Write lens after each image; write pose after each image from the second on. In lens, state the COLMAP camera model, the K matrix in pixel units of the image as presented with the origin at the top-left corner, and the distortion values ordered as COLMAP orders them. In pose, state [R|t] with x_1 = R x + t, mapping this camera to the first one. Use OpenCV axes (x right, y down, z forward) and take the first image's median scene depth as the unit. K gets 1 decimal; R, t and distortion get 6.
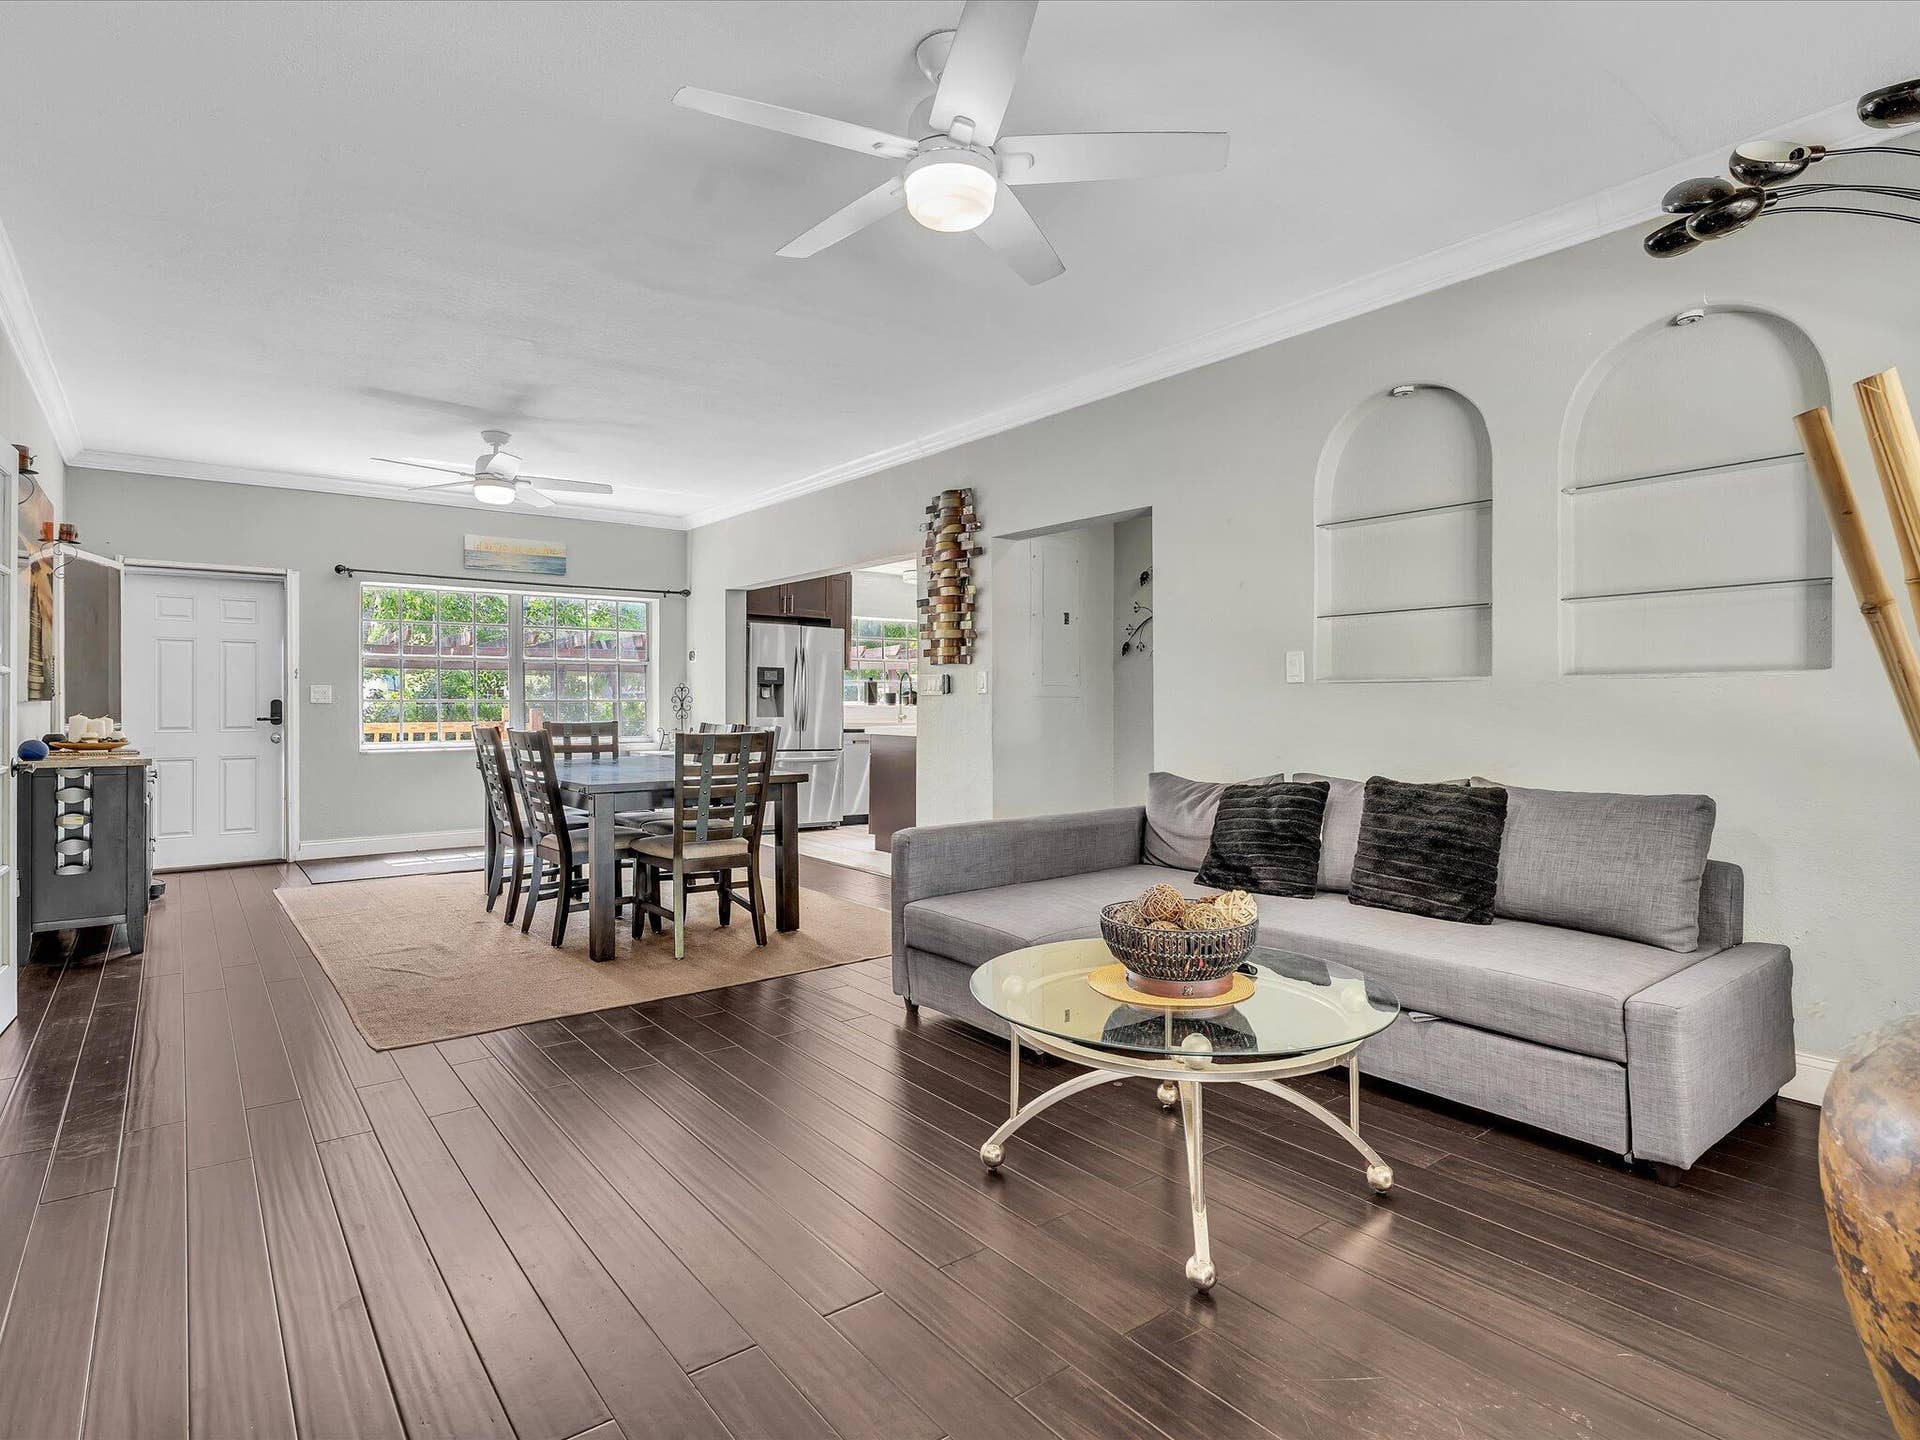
lens RADIAL K [[975.7, 0, 963.6], [0, 975.7, 714.1], [0, 0, 1]] dist [-0.000904, 0.004965]
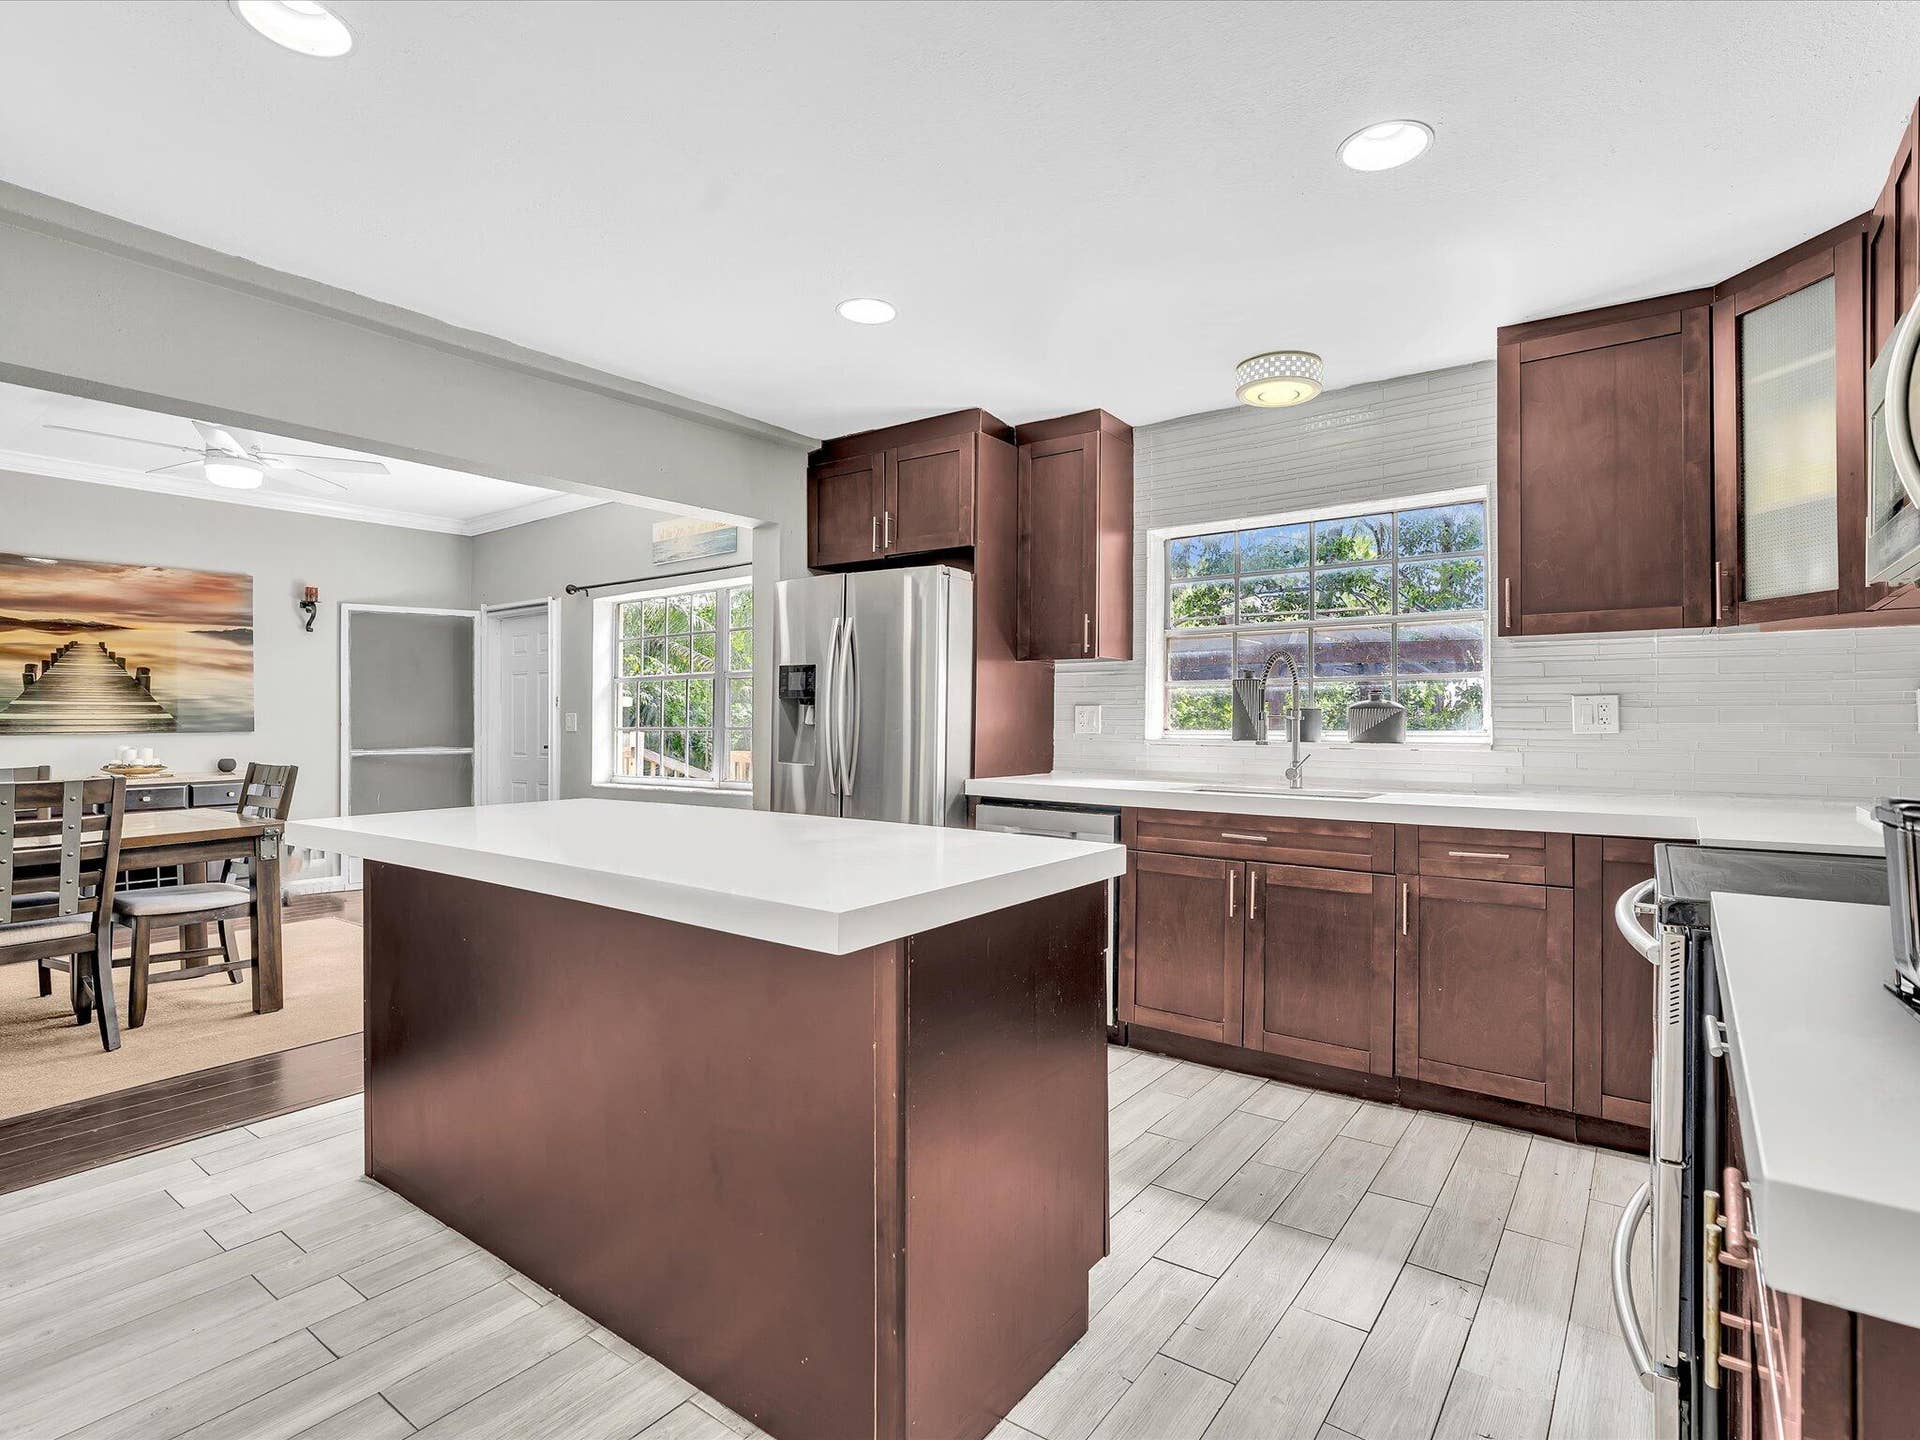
lens RADIAL K [[975.7, 0, 966.4], [0, 975.7, 713.2], [0, 0, 1]] dist [-0.000904, 0.004965]
pose [[0.260124, -0.007218, -0.965548, 0.337581], [0.003669, 0.999972, -0.006487, -0.020223], [0.965568, -0.001855, 0.260143, 1.033875]]
